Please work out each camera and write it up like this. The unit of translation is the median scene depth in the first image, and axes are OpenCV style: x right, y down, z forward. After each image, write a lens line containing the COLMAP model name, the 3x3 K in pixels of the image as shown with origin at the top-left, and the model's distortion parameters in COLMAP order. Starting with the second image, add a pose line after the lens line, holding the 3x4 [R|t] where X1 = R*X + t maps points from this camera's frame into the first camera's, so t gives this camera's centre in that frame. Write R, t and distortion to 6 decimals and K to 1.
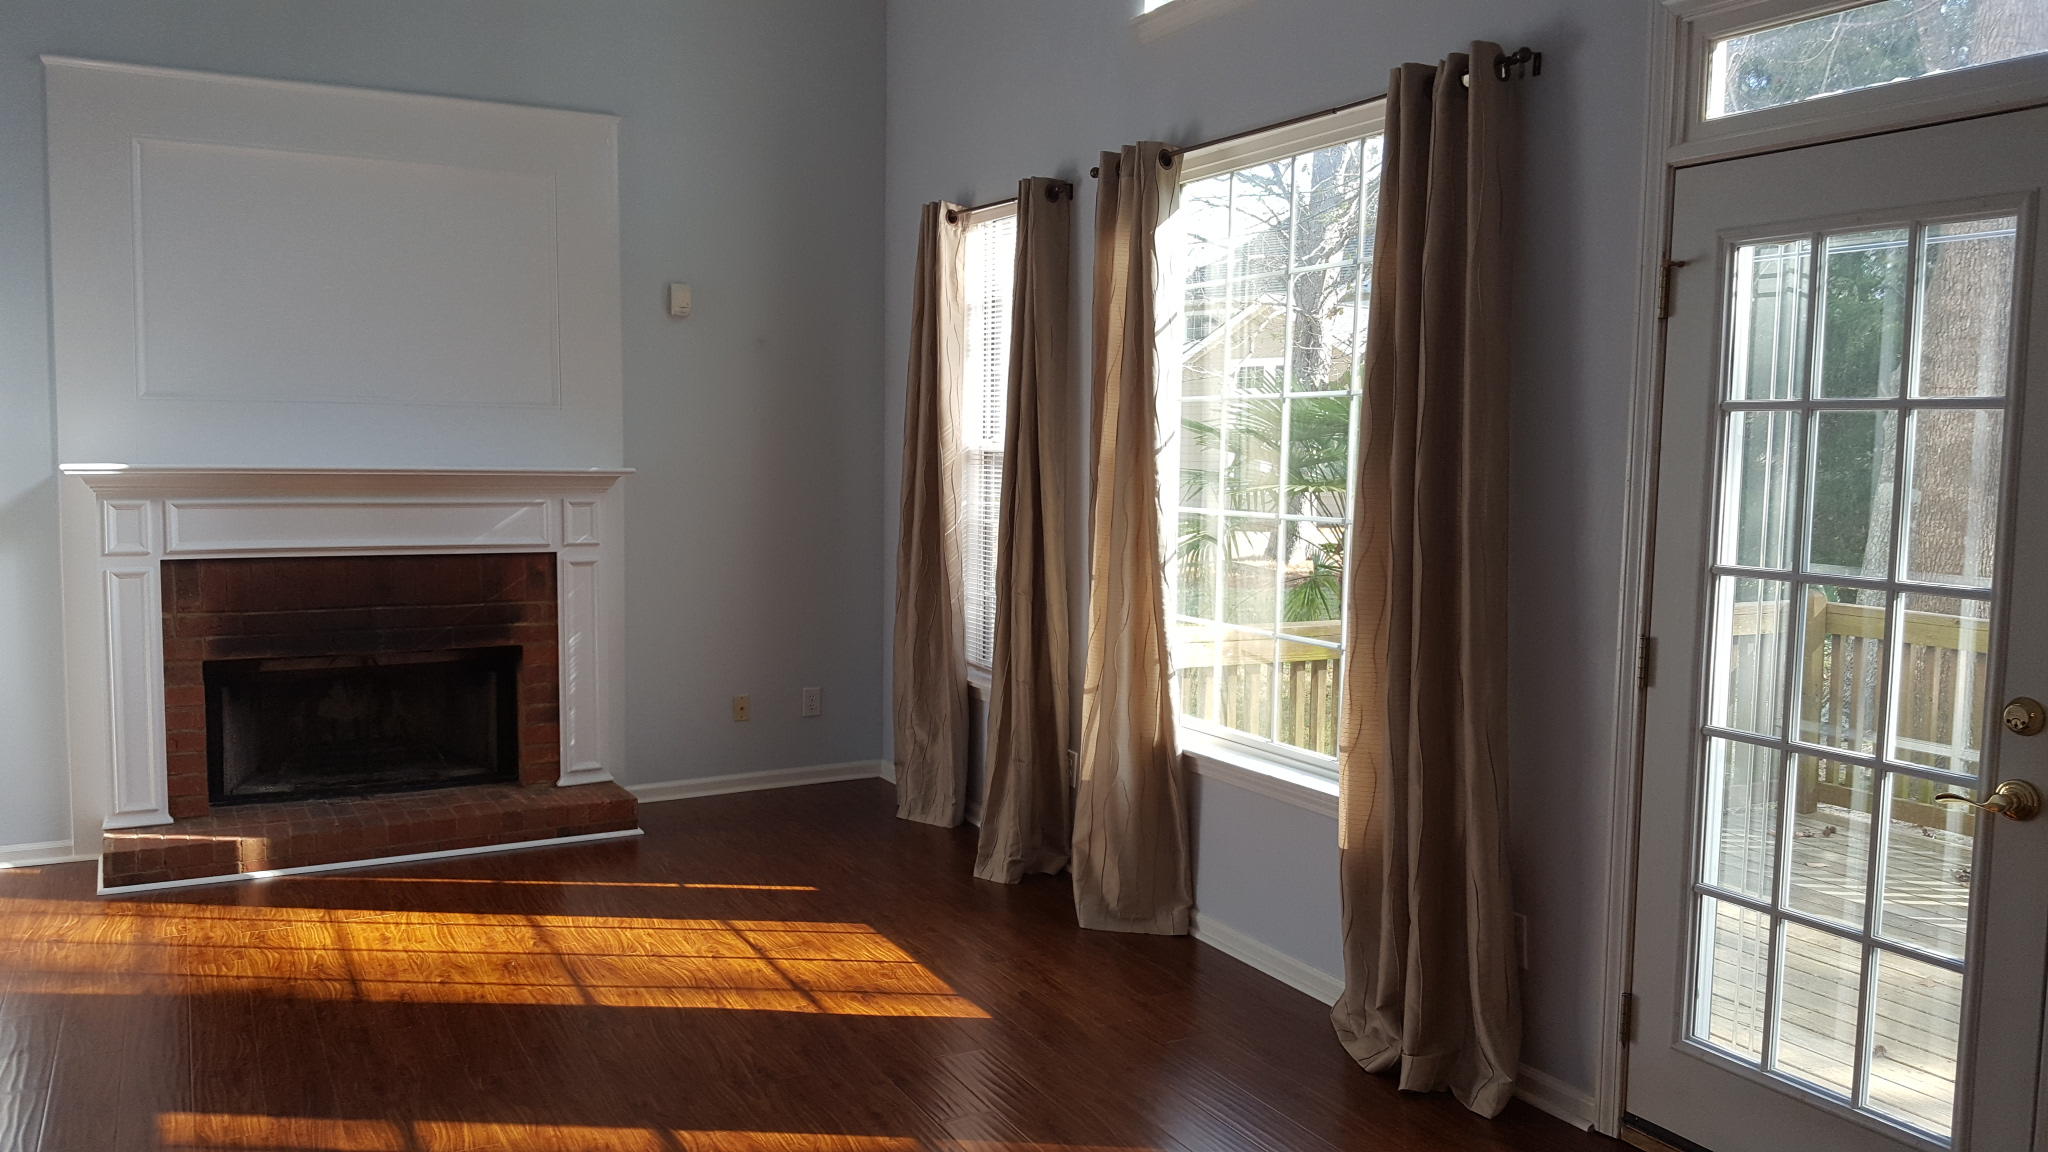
lens RADIAL K [[1520.7, 0, 1026.2], [0, 1520.7, 558.2], [0, 0, 1]] dist [0.030982, -0.052114]
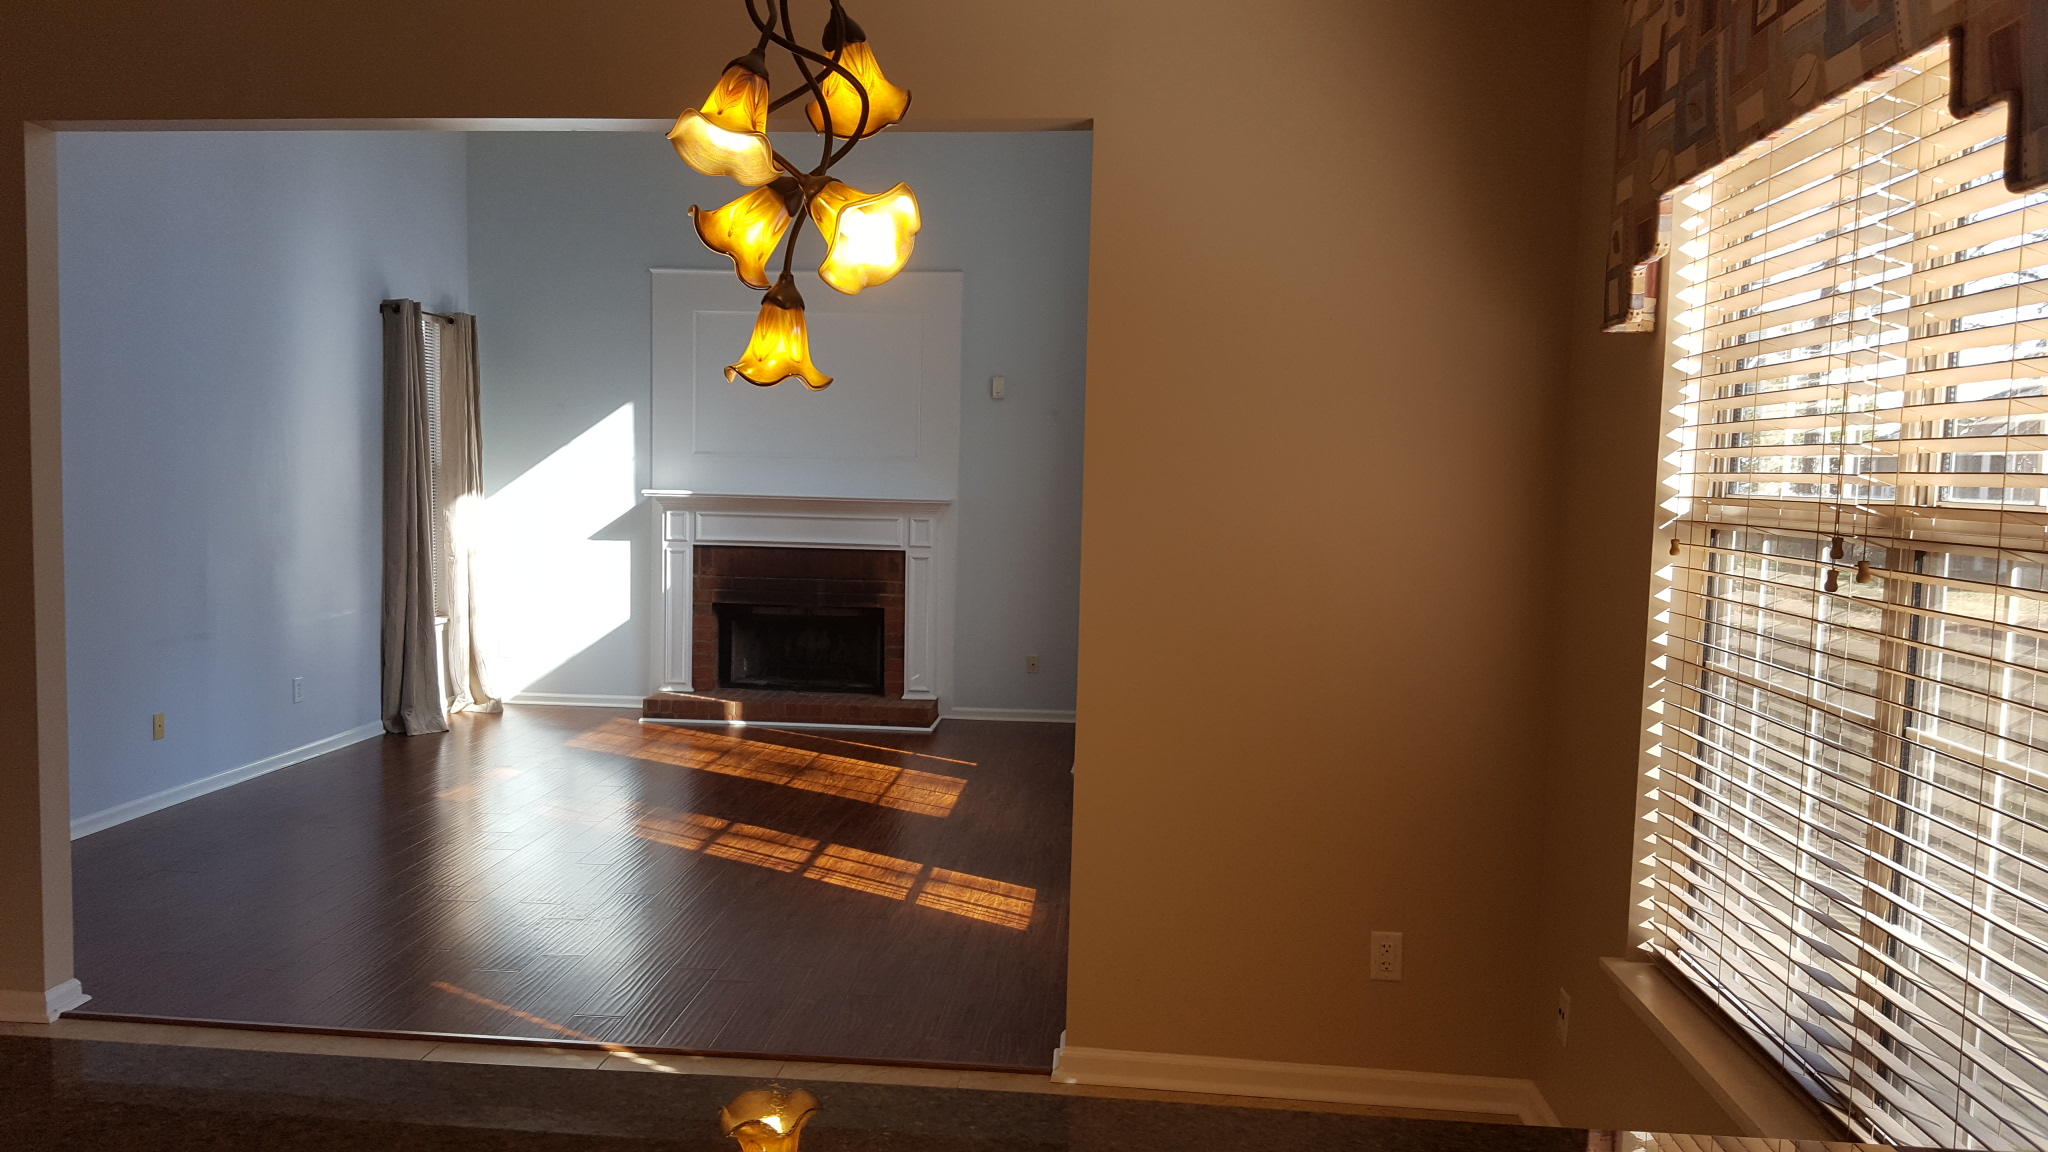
lens RADIAL K [[1520.7, 0, 1019.3], [0, 1520.7, 591.6], [0, 0, 1]] dist [0.030982, -0.052114]
pose [[0.826776, 0.049272, -0.560370, 0.678240], [-0.051714, 0.998596, 0.011504, 0.014348], [0.560150, 0.019468, 0.828163, -0.240329]]
